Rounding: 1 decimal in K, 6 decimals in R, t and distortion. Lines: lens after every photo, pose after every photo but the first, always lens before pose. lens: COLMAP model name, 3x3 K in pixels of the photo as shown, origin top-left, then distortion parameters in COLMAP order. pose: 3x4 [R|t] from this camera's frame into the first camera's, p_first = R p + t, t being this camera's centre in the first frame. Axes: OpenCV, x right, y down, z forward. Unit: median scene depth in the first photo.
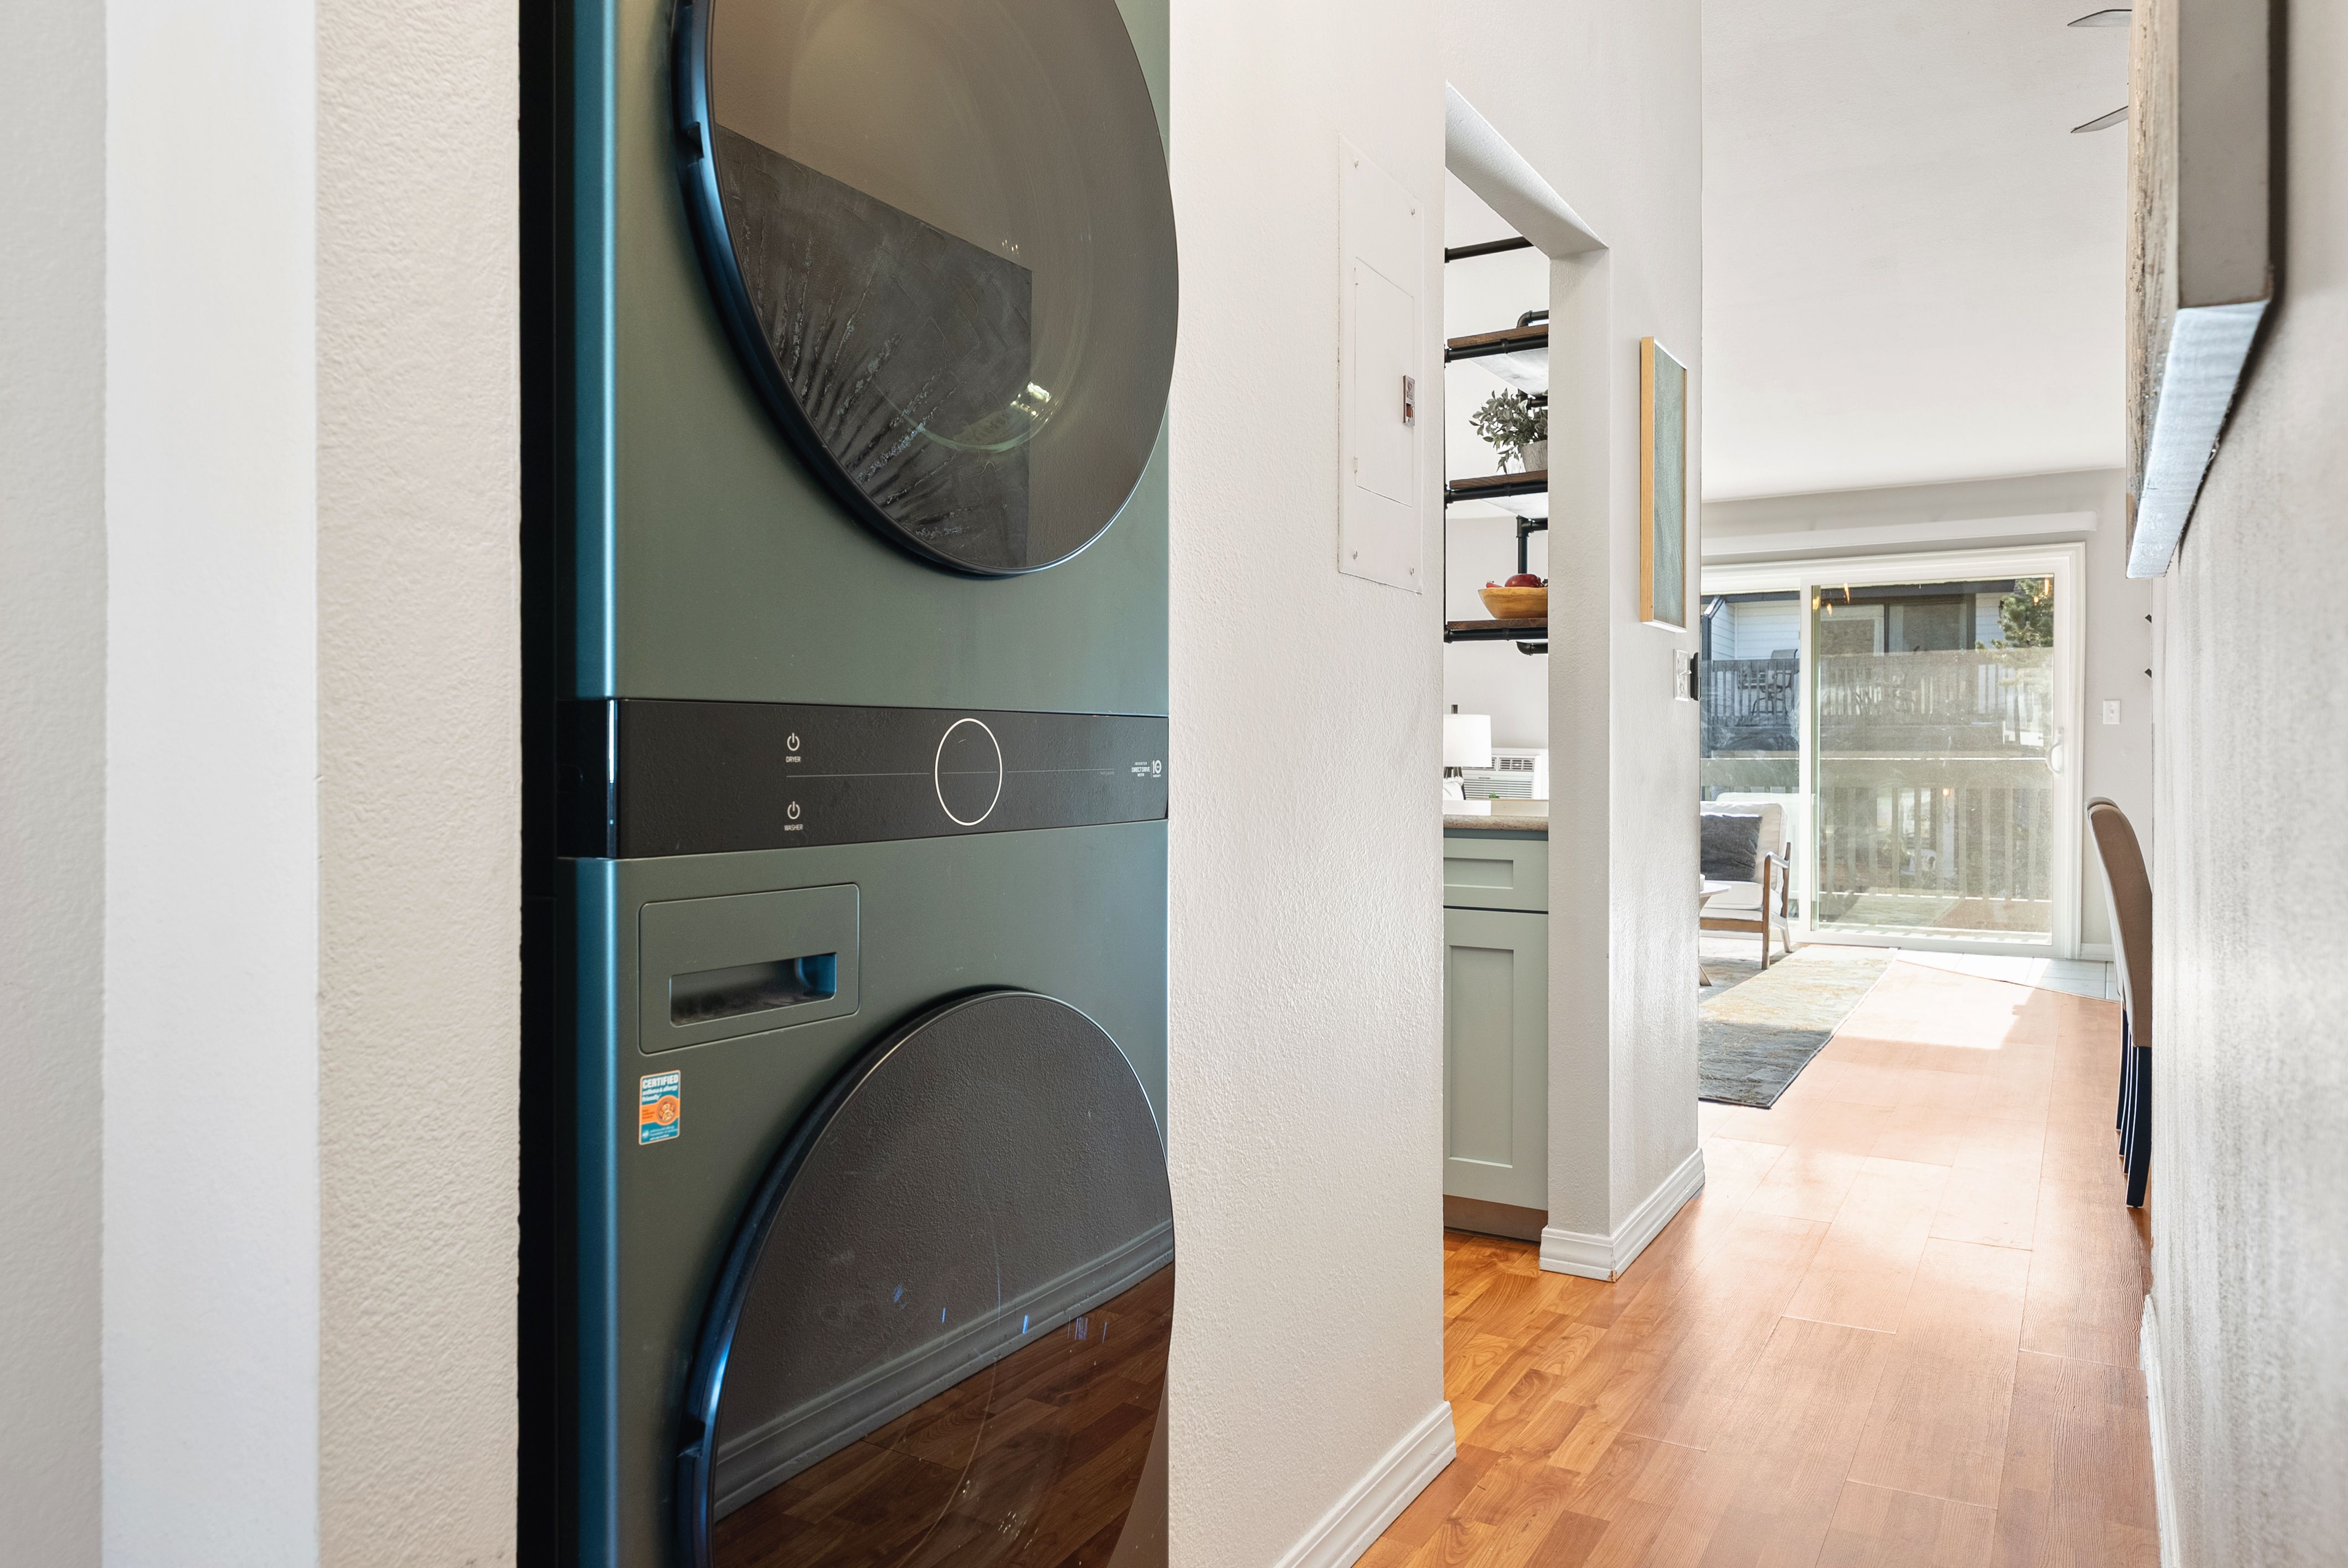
lens RADIAL K [[1590.2, 0, 1243.8], [0, 1590.2, 767.8], [0, 0, 1]] dist [0.020135, 0.000559]
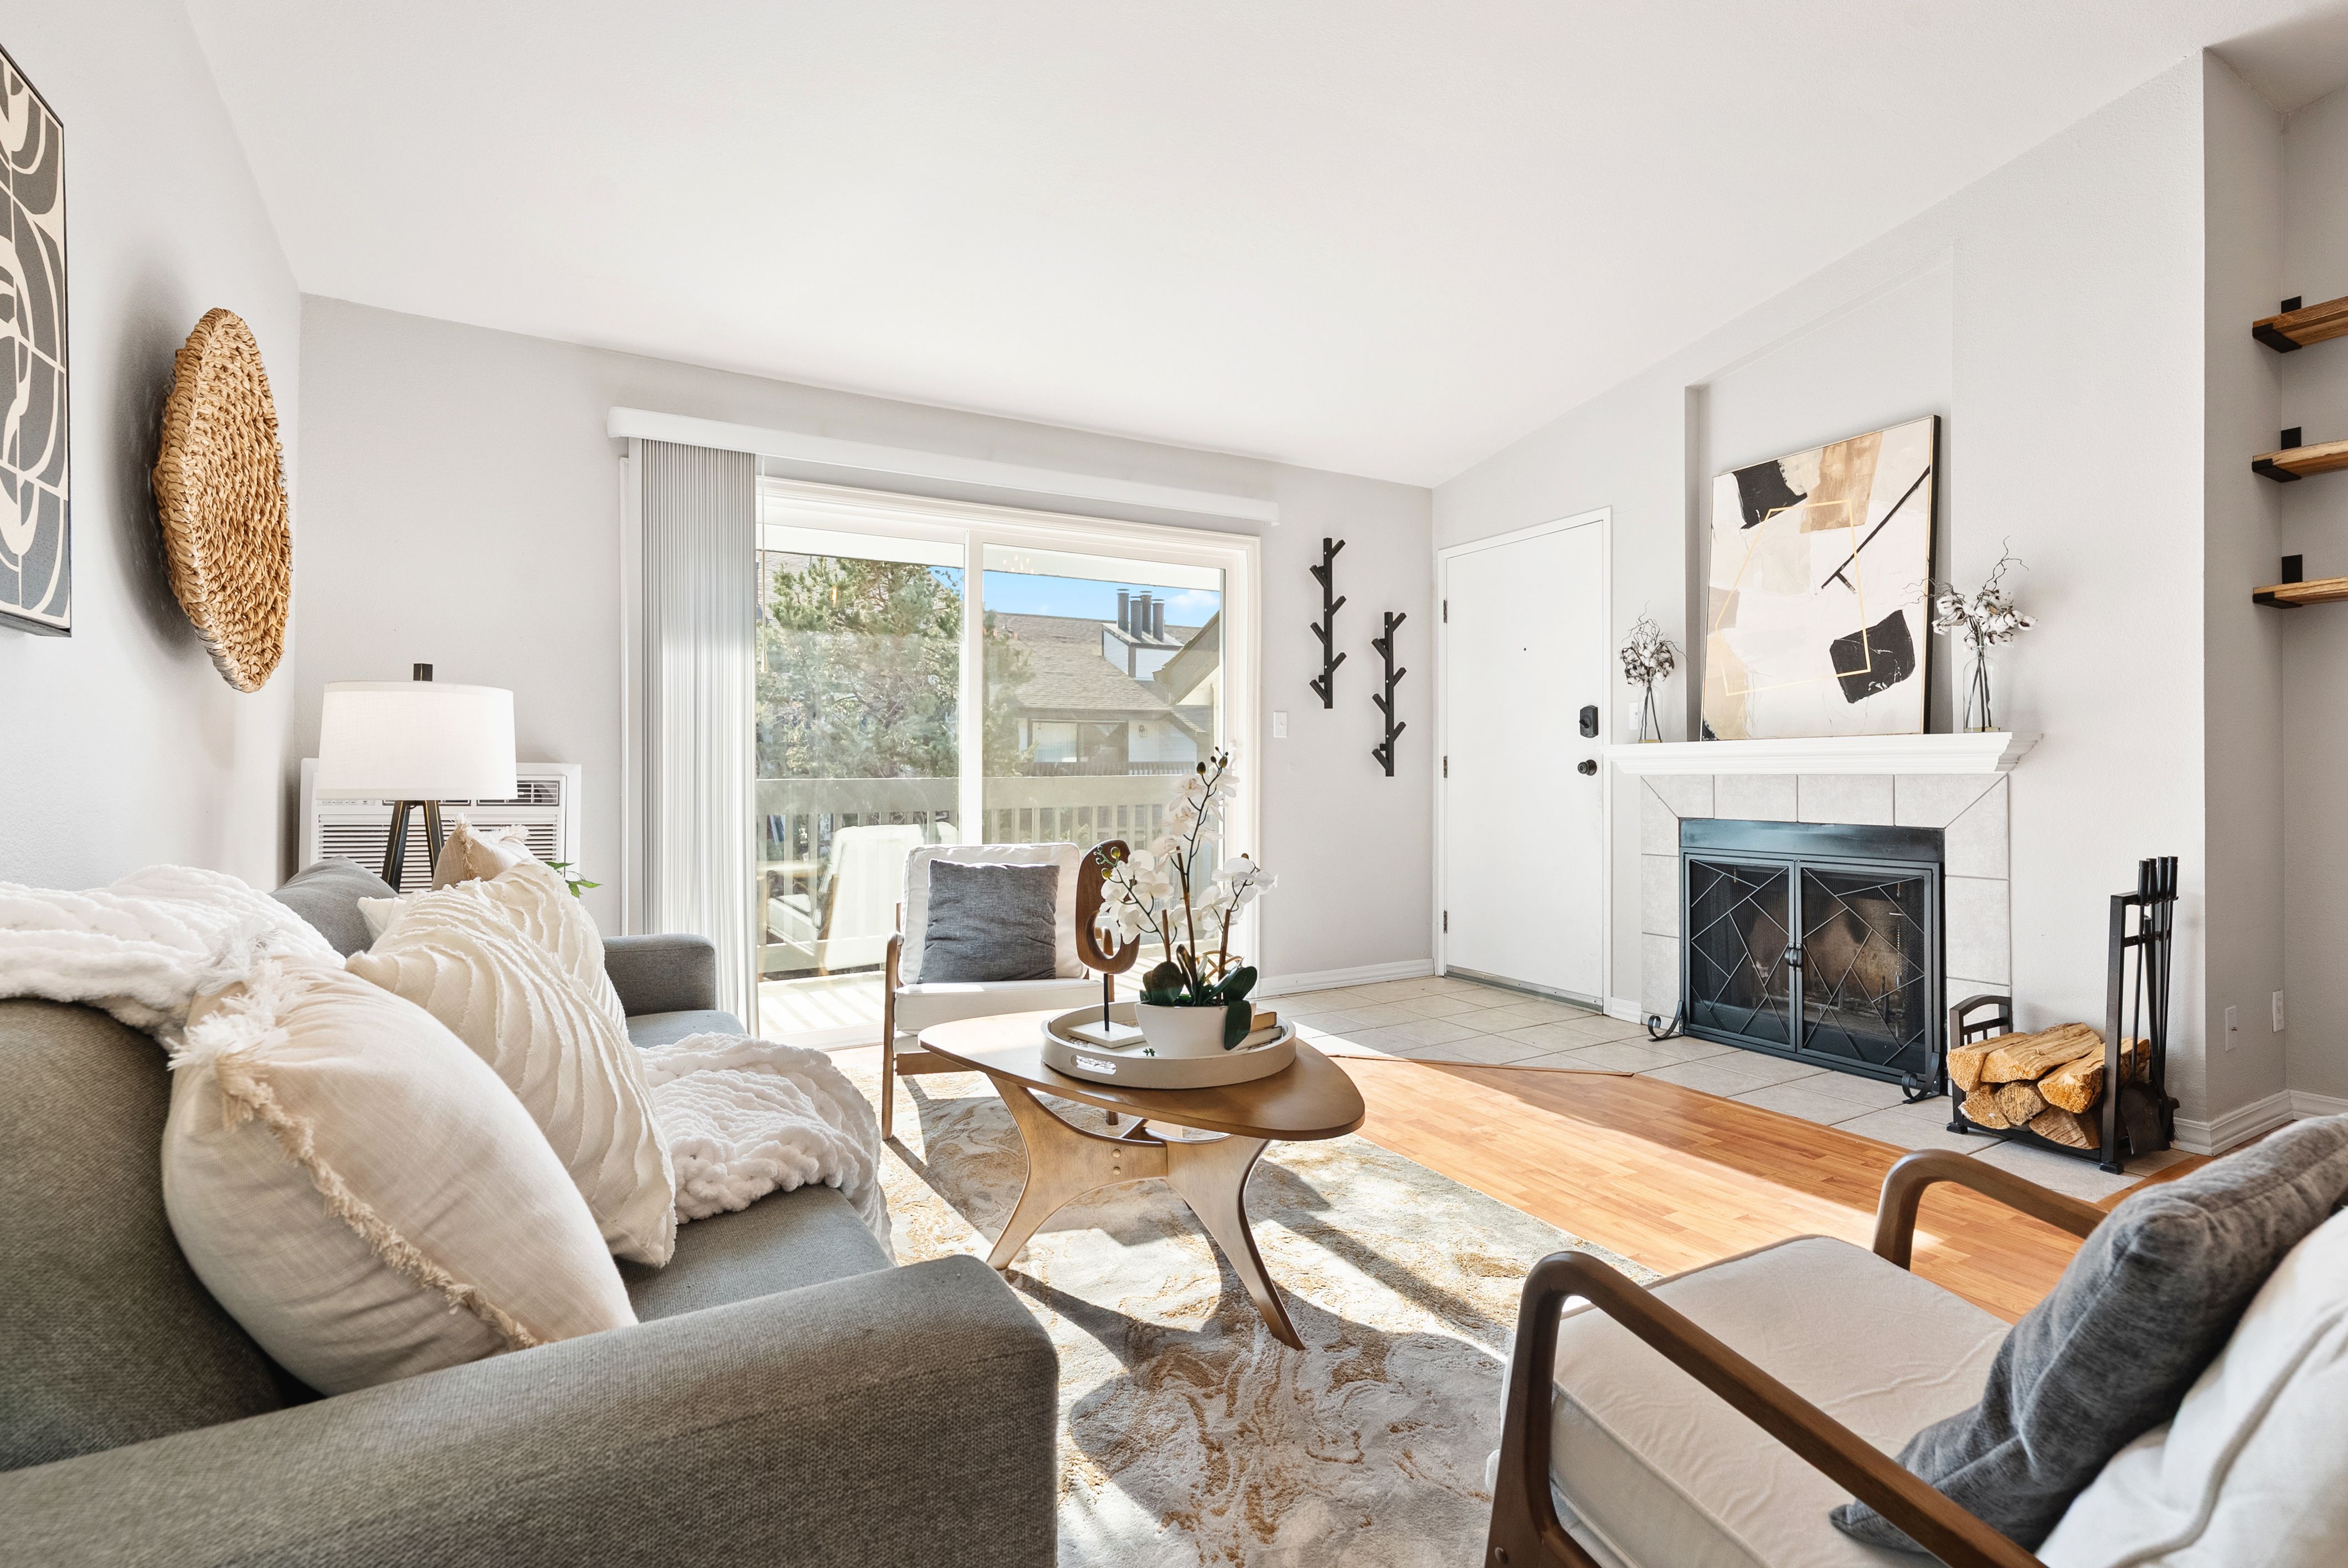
lens RADIAL K [[1070.8, 0, 1181.3], [0, 1070.8, 762.0], [0, 0, 1]] dist [0.003635, -0.000011]
pose [[0.538533, 0.006448, 0.842580, -0.012809], [0.014075, 0.999762, -0.016647, -0.003162], [-0.842487, 0.020825, 0.538314, 0.700354]]
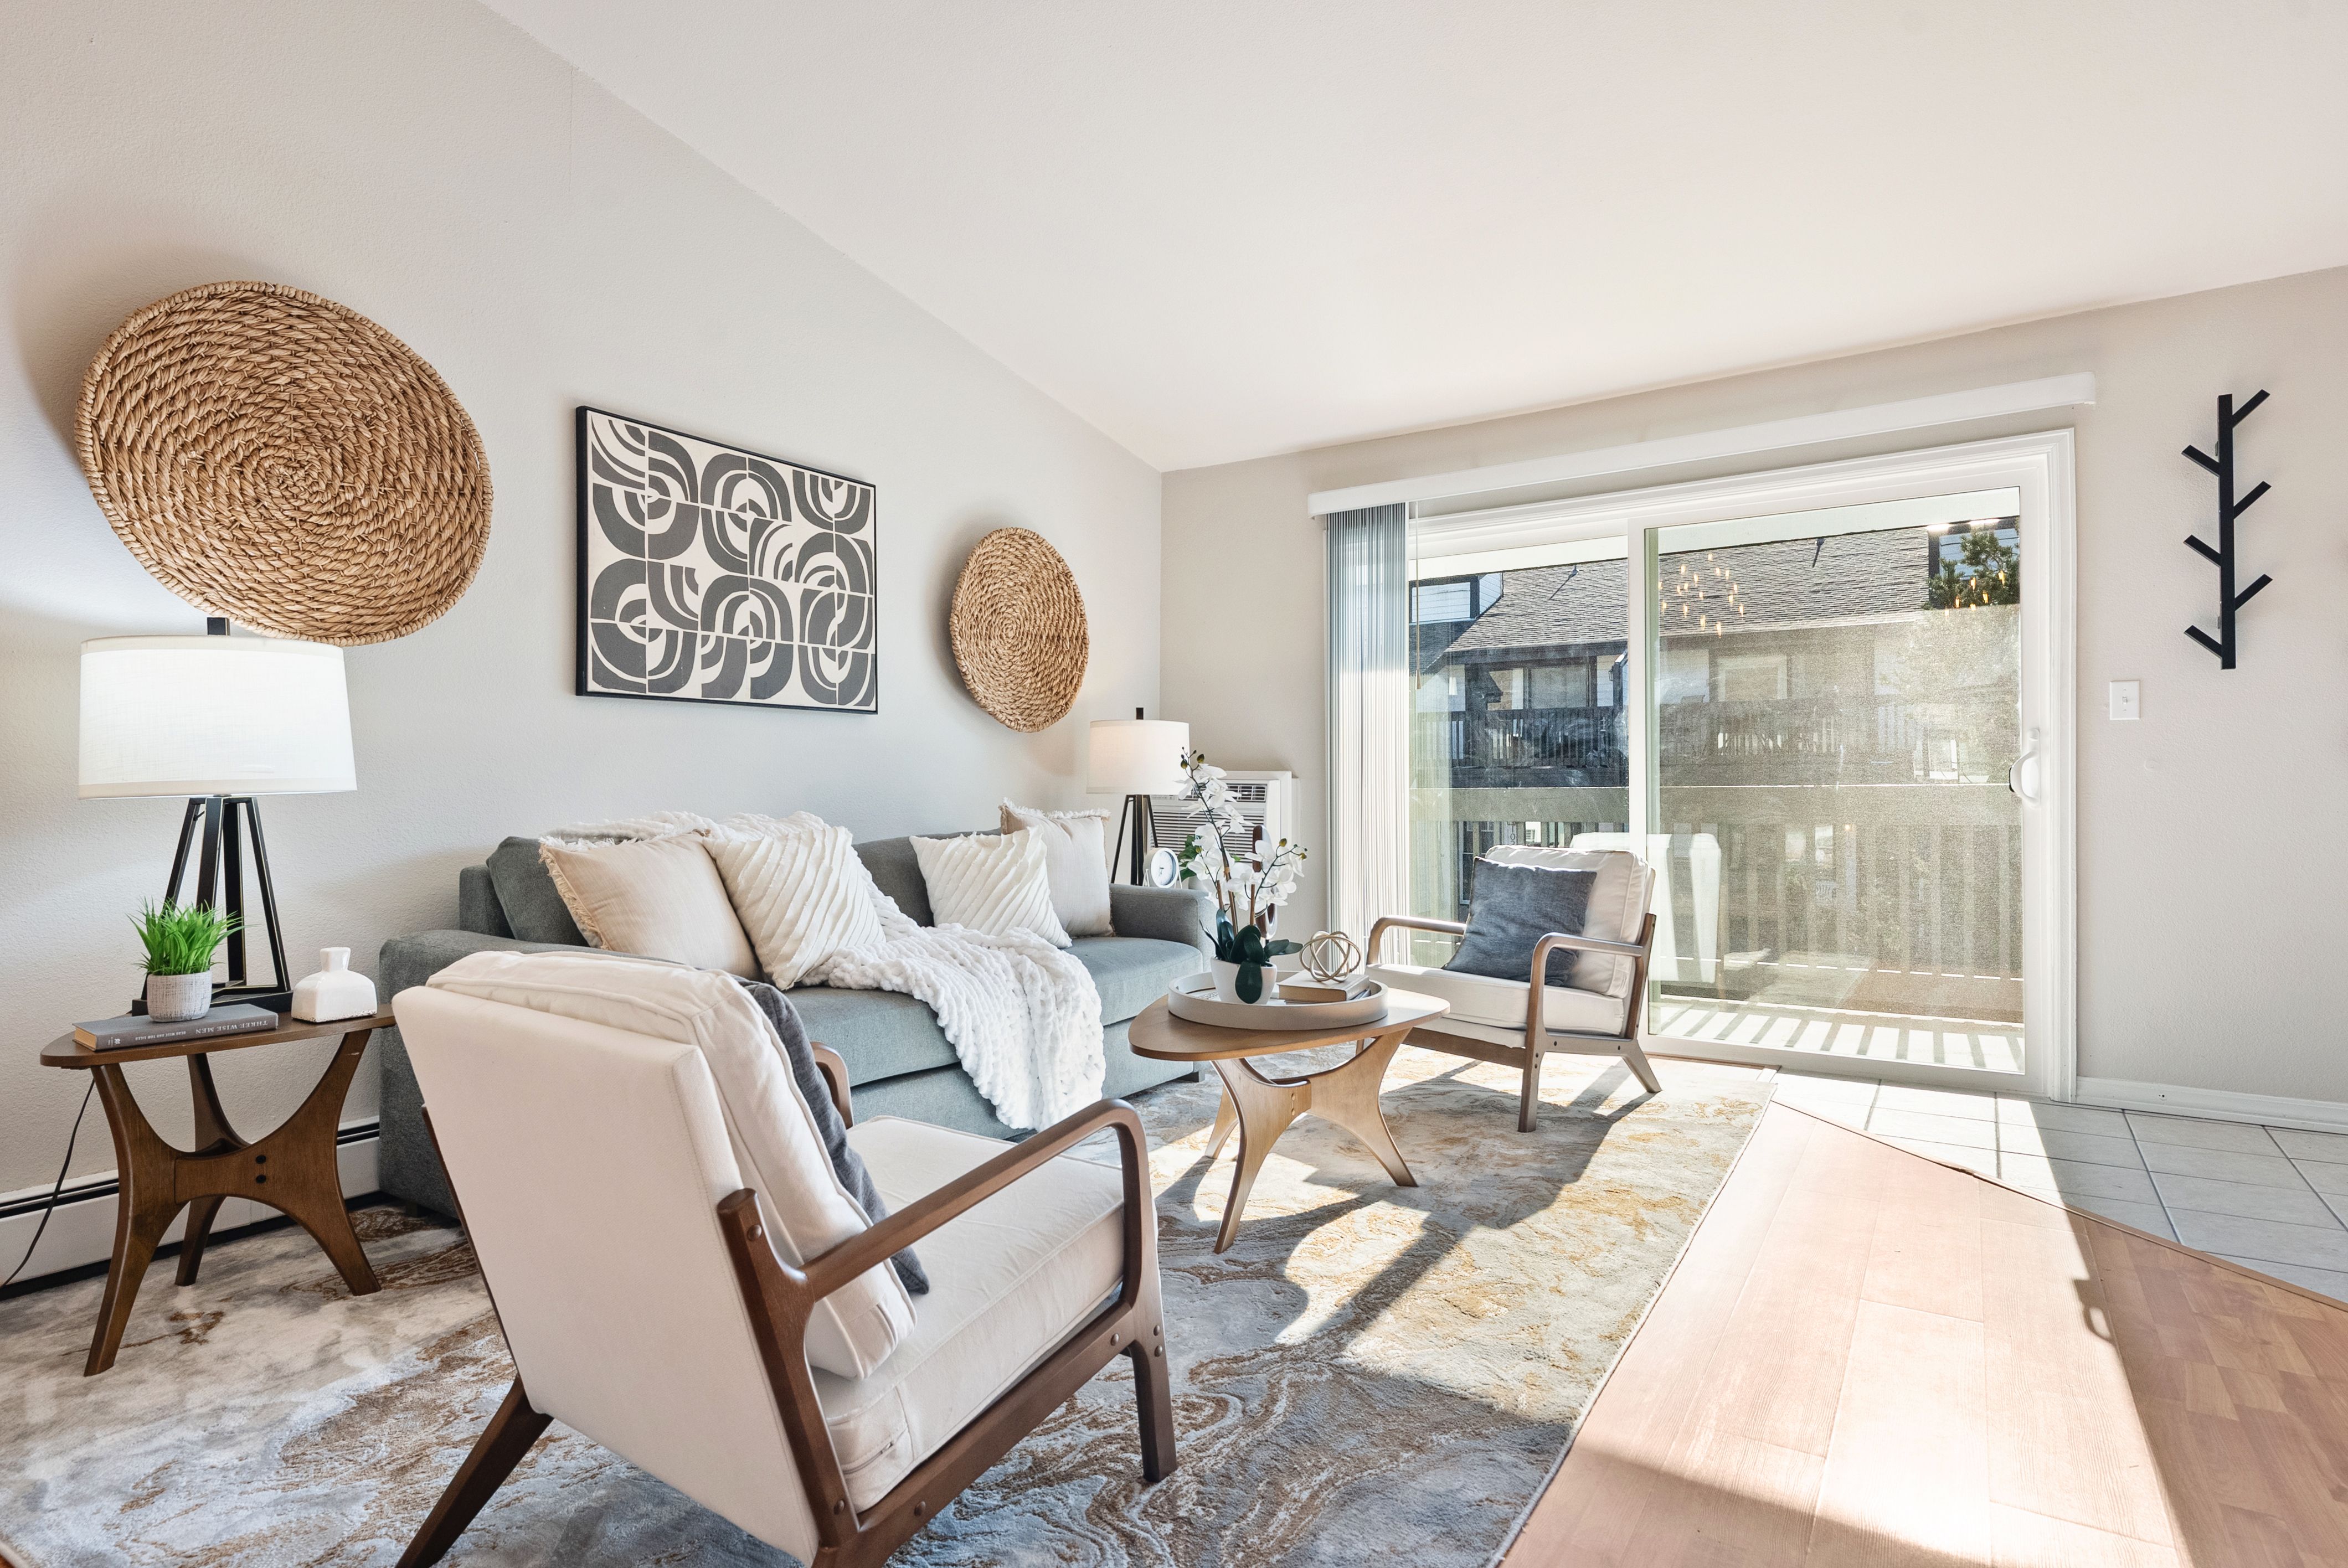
lens RADIAL K [[1193.2, 0, 1165.4], [0, 1193.2, 791.2], [0, 0, 1]] dist [-0.006876, -0.001248]
pose [[0.994464, -0.000756, -0.105075, 0.218918], [-0.000743, 0.999899, -0.014220, 0.006594], [0.105075, 0.014220, 0.994363, 0.497852]]
